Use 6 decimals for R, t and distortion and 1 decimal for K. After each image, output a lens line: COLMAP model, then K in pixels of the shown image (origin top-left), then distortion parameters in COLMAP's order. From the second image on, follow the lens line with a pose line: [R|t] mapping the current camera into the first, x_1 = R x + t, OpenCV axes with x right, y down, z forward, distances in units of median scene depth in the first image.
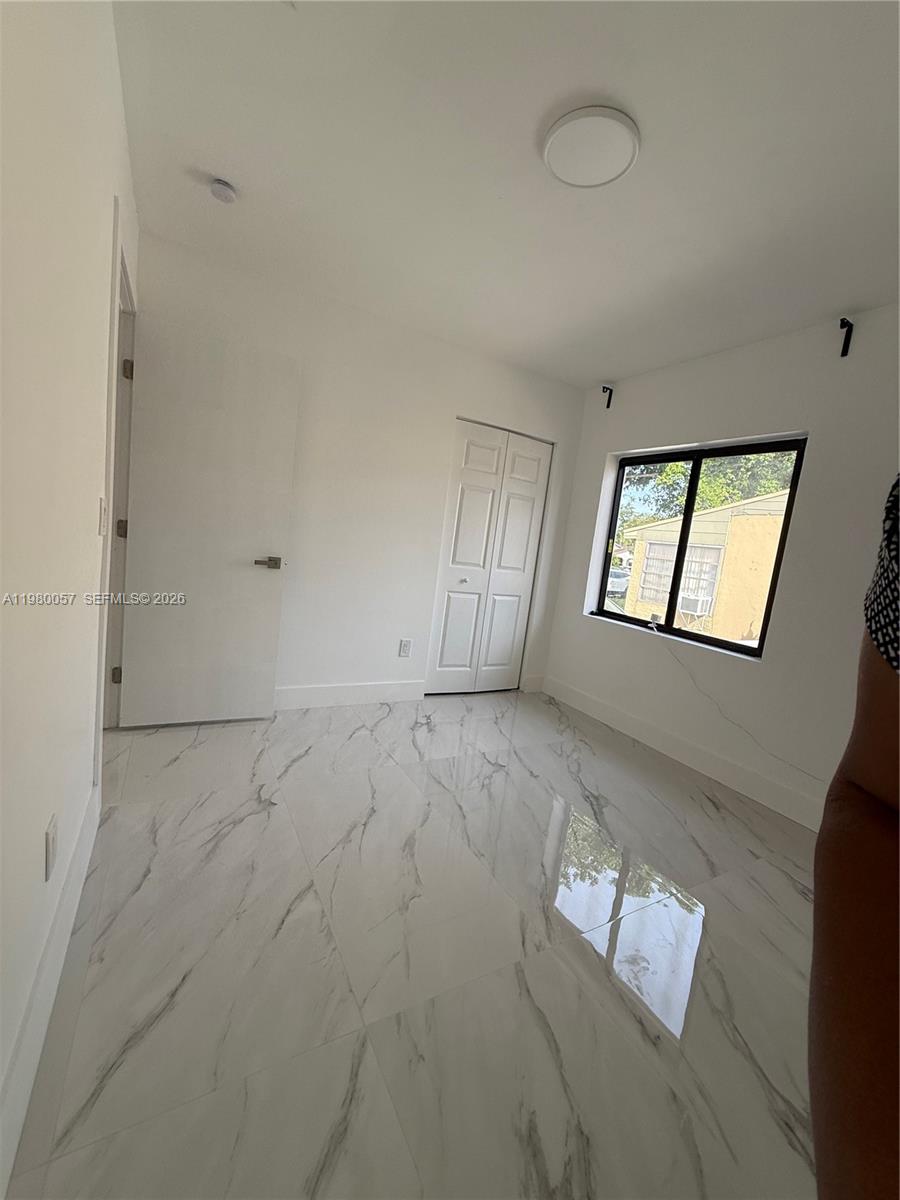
lens RADIAL K [[477.6, 0, 450.0], [0, 477.6, 600.0], [0, 0, 1]] dist [-0.000219, -0.000114]
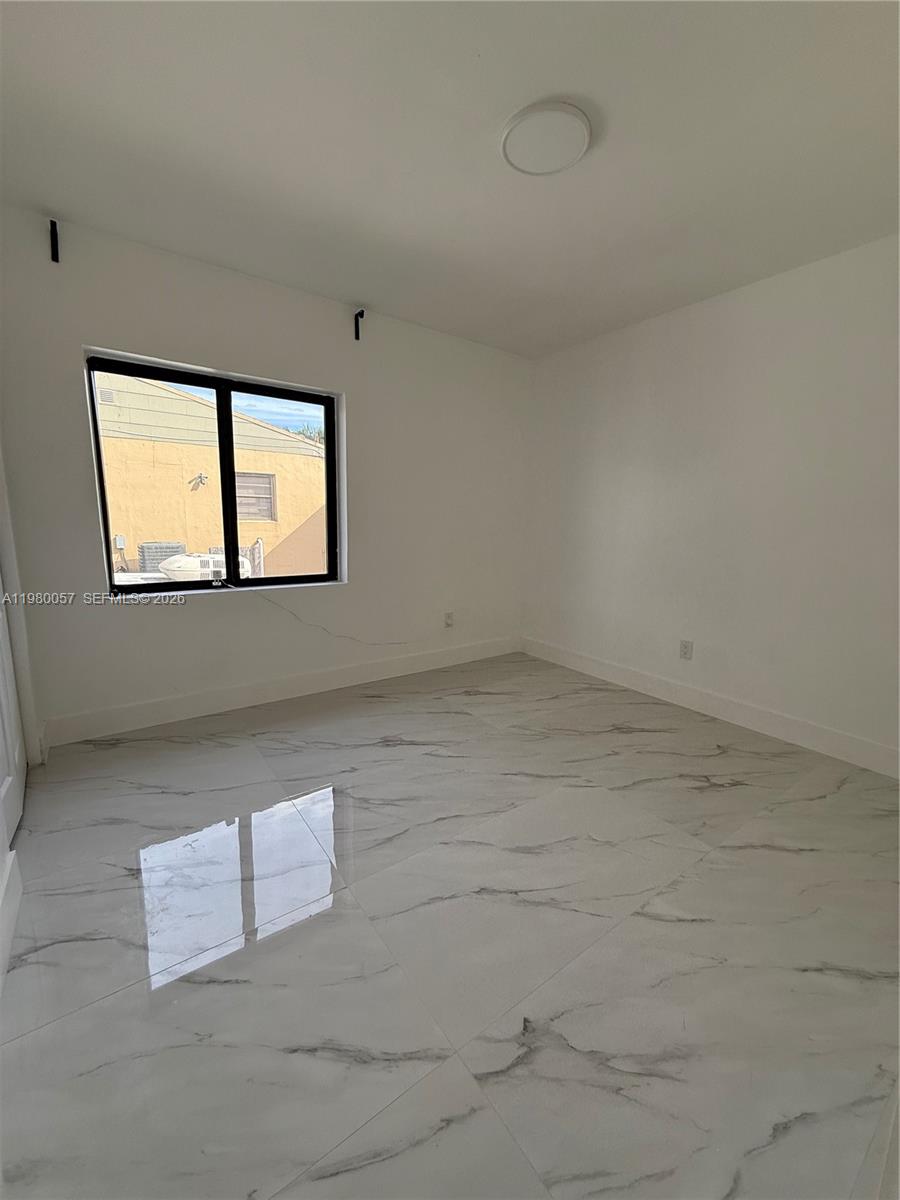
lens RADIAL K [[477.6, 0, 450.0], [0, 477.6, 600.0], [0, 0, 1]] dist [-0.000219, -0.000114]
pose [[-0.112603, -0.292443, 0.949630, -0.535383], [0.092483, 0.948475, 0.303053, -0.166305], [-0.989327, 0.121949, -0.079755, 0.764738]]
